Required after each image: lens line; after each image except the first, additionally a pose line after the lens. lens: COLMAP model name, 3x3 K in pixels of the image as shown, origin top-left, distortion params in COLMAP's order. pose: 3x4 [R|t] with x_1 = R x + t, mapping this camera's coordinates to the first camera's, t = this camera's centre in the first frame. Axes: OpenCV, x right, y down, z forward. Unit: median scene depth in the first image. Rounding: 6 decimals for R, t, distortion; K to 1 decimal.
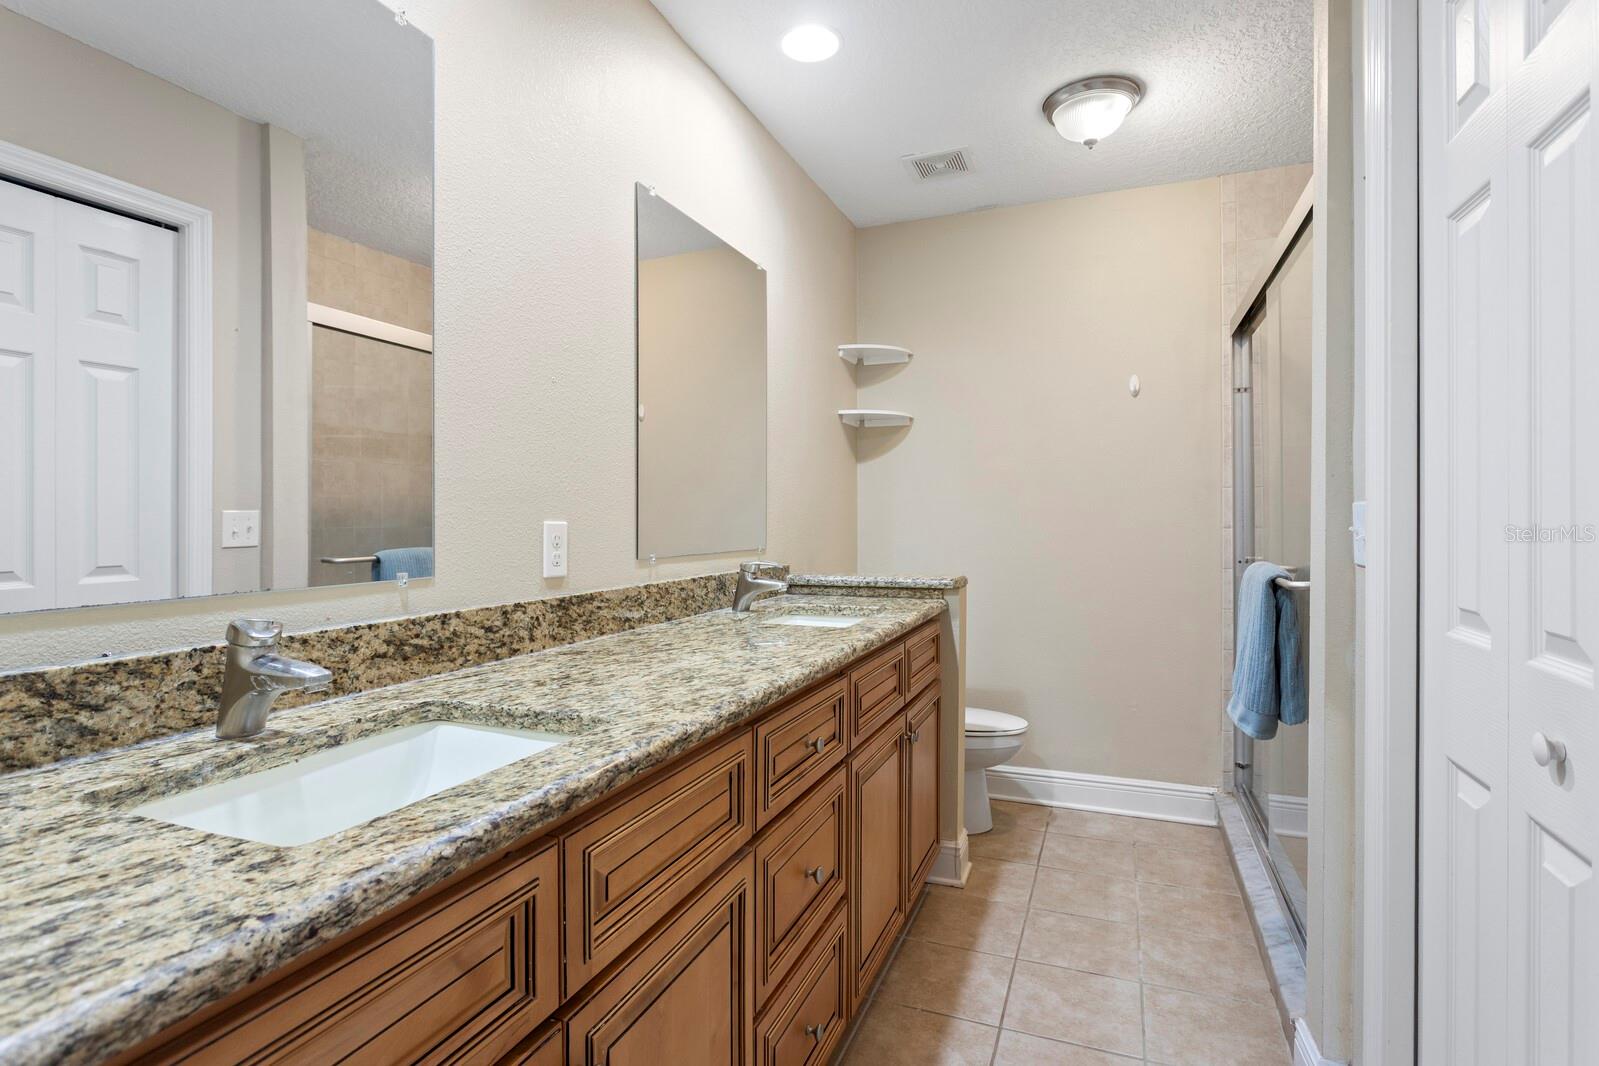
lens RADIAL K [[798.1, 0, 790.9], [0, 798.1, 526.2], [0, 0, 1]] dist [-0.020043, 0.007625]
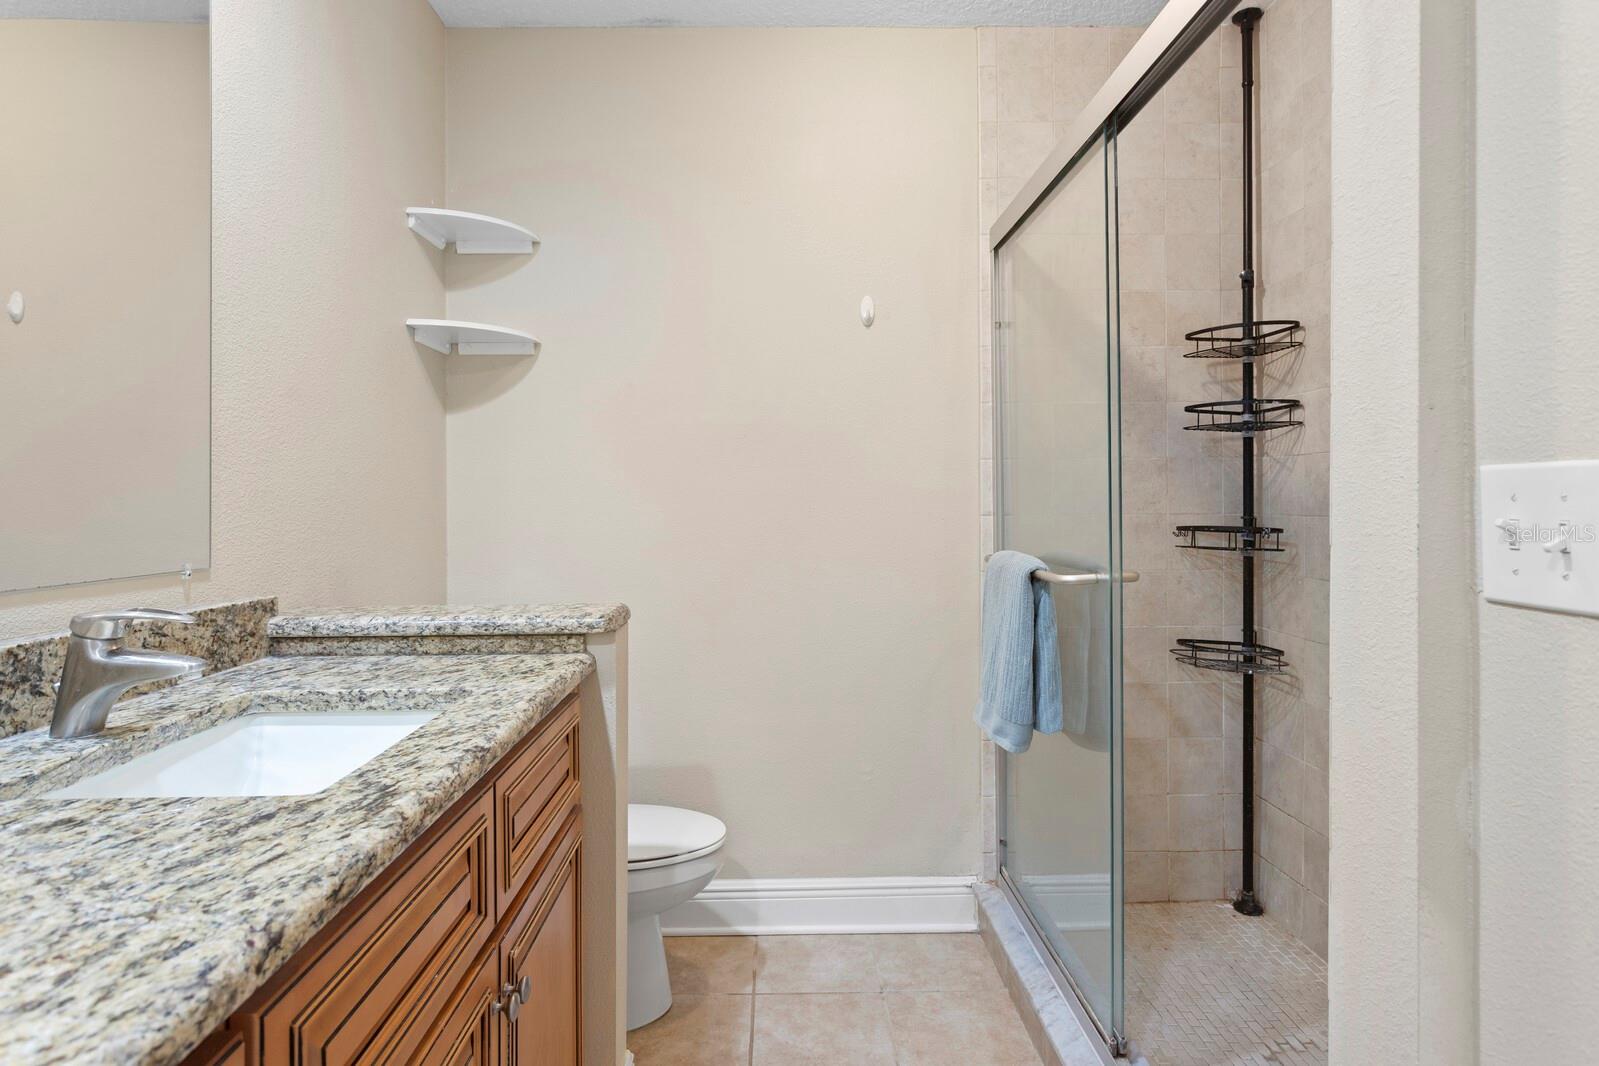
lens RADIAL K [[850.5, 0, 800.6], [0, 850.5, 498.8], [0, 0, 1]] dist [-0.006643, 0.000674]
pose [[0.910452, -0.000829, 0.413614, 0.078263], [0.006872, 0.999890, -0.013122, -0.003829], [-0.413558, 0.014790, 0.910358, 0.381547]]
